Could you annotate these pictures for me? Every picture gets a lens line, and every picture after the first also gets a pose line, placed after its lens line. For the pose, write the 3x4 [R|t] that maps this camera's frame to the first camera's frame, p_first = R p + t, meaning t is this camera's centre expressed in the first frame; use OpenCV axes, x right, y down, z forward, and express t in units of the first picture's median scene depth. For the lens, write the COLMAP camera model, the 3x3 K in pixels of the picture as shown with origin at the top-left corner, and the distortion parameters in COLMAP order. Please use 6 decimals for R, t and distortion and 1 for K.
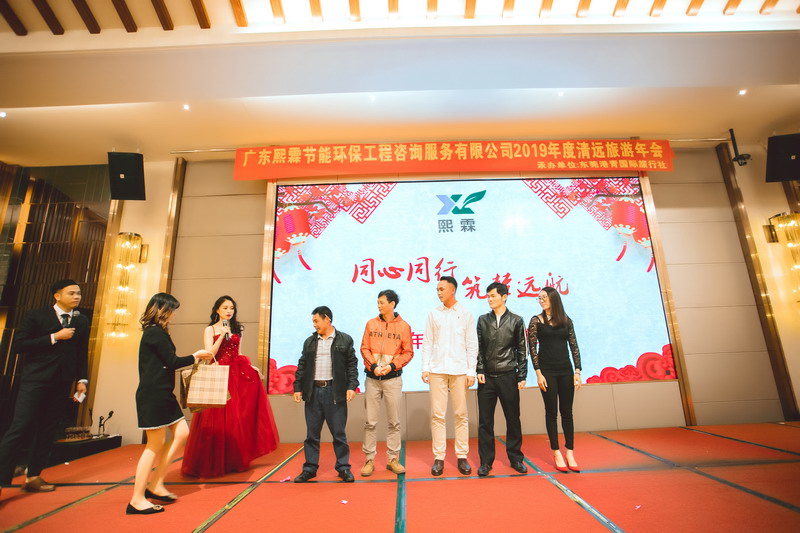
lens RADIAL K [[391.7, 0, 400.9], [0, 391.7, 266.9], [0, 0, 1]] dist [-0.068800, 0.029164]
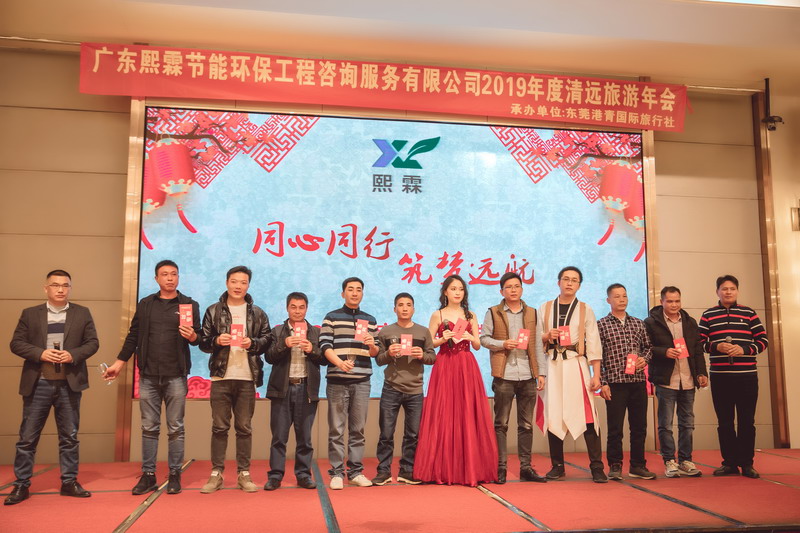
lens RADIAL K [[760.2, 0, 409.5], [0, 760.2, 277.0], [0, 0, 1]] dist [-0.014365, 0.000000]
pose [[0.985043, 0.050413, 0.164770, -0.063194], [-0.069507, 0.991246, 0.112253, -0.091963], [-0.157668, -0.122027, 0.979924, -0.436751]]
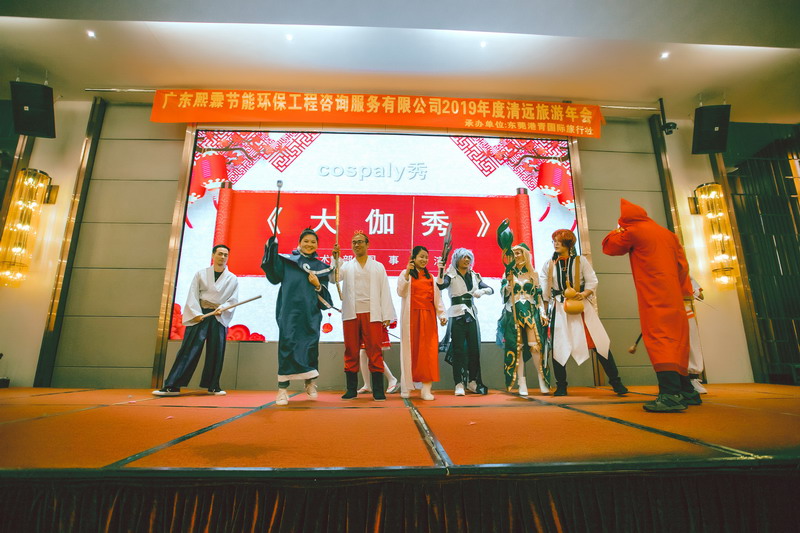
lens RADIAL K [[391.7, 0, 402.6], [0, 391.7, 265.9], [0, 0, 1]] dist [-0.068800, 0.029164]
pose [[0.998066, 0.040827, 0.046881, 0.162766], [-0.041318, 0.999100, 0.009562, 0.099292], [-0.046449, -0.011480, 0.998855, 0.018361]]
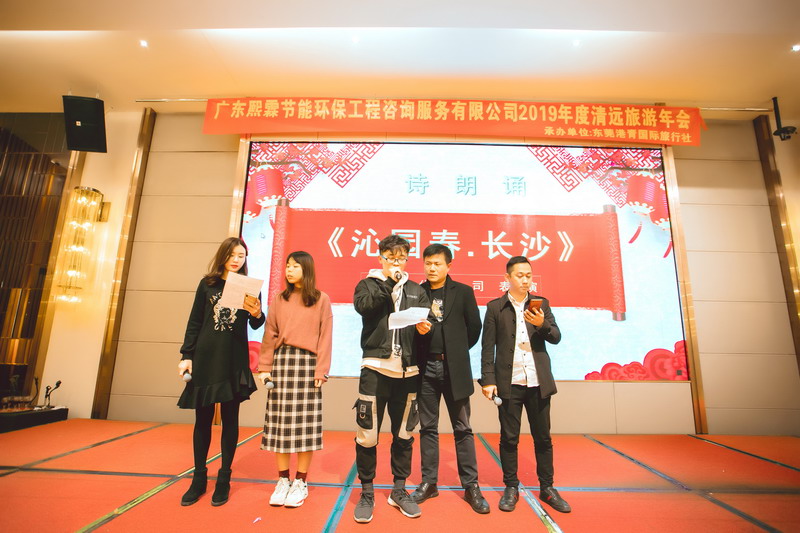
lens RADIAL K [[391.7, 0, 401.8], [0, 391.7, 266.6], [0, 0, 1]] dist [-0.068800, 0.029164]
pose [[0.998599, 0.048199, -0.021861, 0.063019], [-0.047233, 0.997970, 0.042731, 0.023611], [0.023877, -0.041638, 0.998847, 0.106981]]
